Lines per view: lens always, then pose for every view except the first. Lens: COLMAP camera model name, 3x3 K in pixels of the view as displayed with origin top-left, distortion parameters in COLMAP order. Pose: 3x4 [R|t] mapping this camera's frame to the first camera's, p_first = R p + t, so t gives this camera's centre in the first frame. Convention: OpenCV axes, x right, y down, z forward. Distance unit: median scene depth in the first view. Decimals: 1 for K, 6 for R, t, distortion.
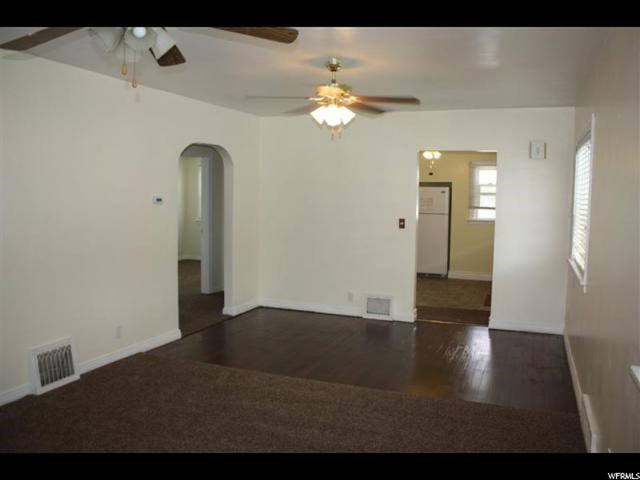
lens RADIAL K [[558.3, 0, 320.0], [0, 558.3, 240.0], [0, 0, 1]] dist [-0.005618, -0.004844]
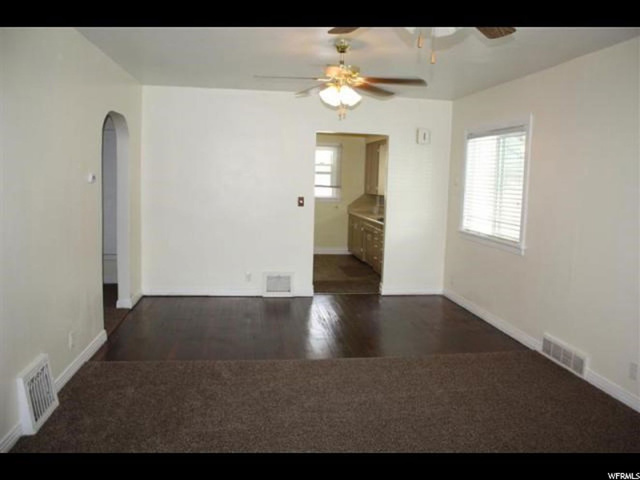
lens RADIAL K [[559.8, 0, 320.1], [0, 559.8, 223.0], [0, 0, 1]] dist [0.043642, 0.004563]
pose [[0.874716, -0.031939, 0.483583, -0.361198], [0.026458, 0.999485, 0.018155, -0.008900], [-0.483913, -0.003085, 0.875110, 0.088252]]
